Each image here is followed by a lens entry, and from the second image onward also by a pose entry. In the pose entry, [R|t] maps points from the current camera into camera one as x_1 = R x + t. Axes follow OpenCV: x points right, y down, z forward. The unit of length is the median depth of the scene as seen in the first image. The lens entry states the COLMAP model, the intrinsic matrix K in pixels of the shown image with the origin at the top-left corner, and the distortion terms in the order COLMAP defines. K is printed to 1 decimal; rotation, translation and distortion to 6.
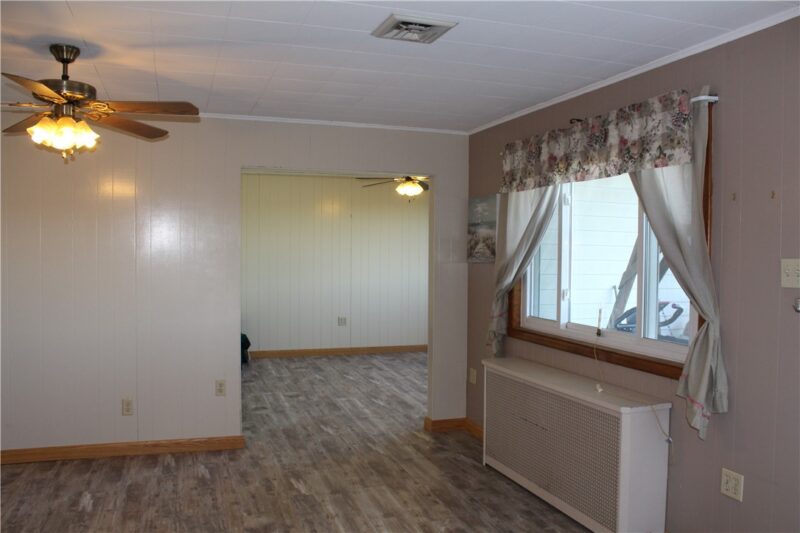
lens RADIAL K [[676.6, 0, 400.1], [0, 676.6, 265.8], [0, 0, 1]] dist [-0.148217, 0.124972]
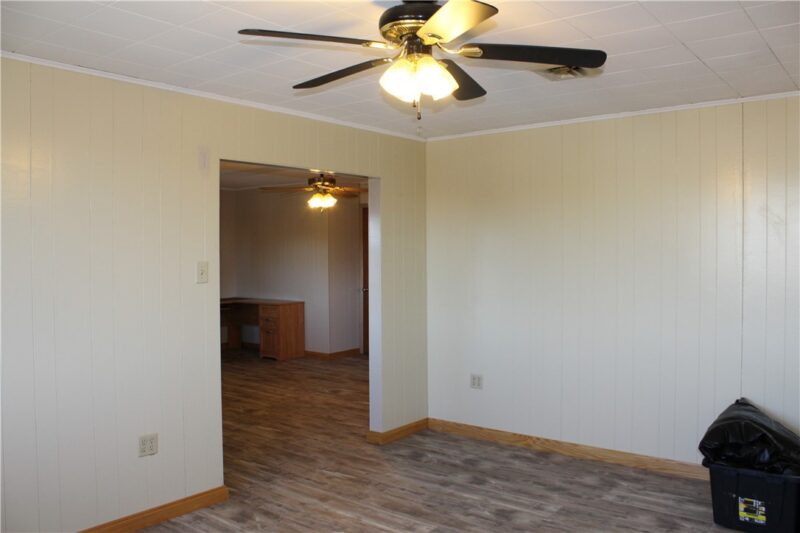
lens RADIAL K [[676.6, 0, 401.1], [0, 676.6, 263.7], [0, 0, 1]] dist [-0.148217, 0.124972]
pose [[-0.839426, 0.002222, -0.543469, 0.379416], [-0.023851, 0.998878, 0.040923, -0.072073], [0.542950, 0.047314, -0.838431, 2.388628]]
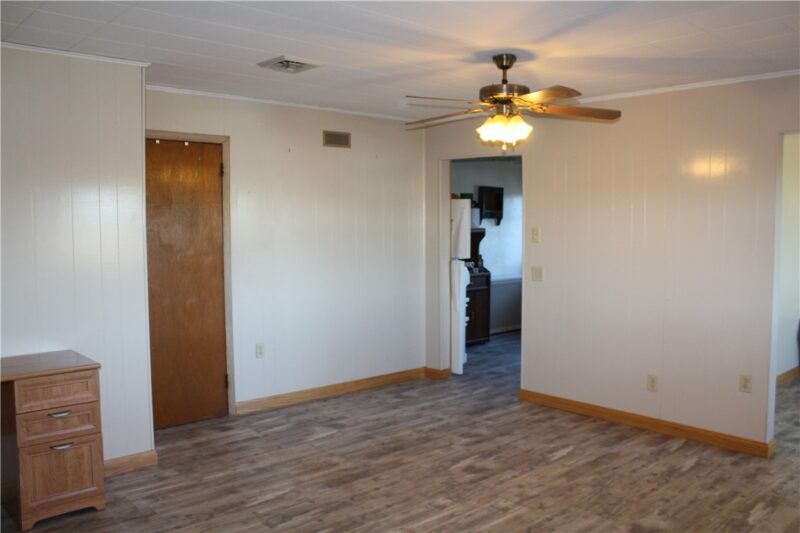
lens RADIAL K [[676.6, 0, 401.7], [0, 676.6, 261.9], [0, 0, 1]] dist [-0.148217, 0.124972]
pose [[0.401432, 0.049140, -0.914570, 0.419393], [-0.021060, 0.998791, 0.044421, -0.011444], [0.915647, 0.001429, 0.401981, 0.274421]]
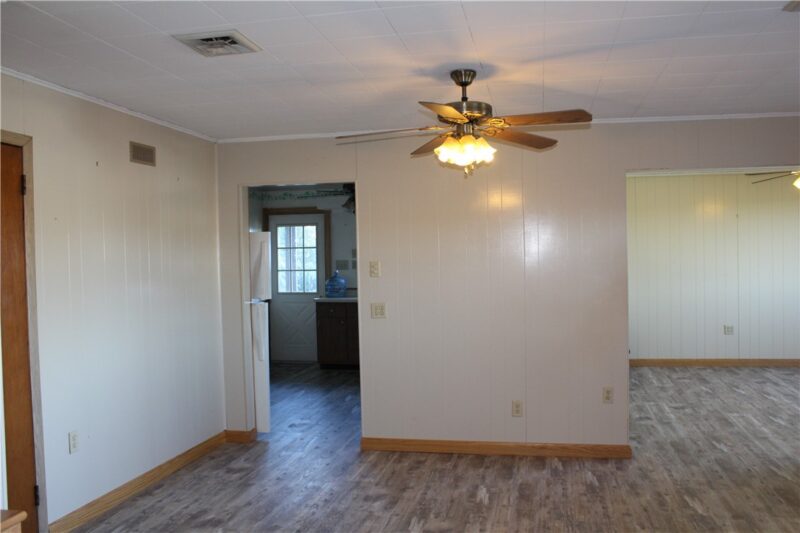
lens RADIAL K [[676.6, 0, 400.1], [0, 676.6, 263.7], [0, 0, 1]] dist [-0.148217, 0.124972]
pose [[0.861672, -0.019881, -0.507076, -0.038312], [0.013555, 0.999777, -0.016164, 0.000251], [0.507285, 0.007055, 0.861750, -0.007182]]
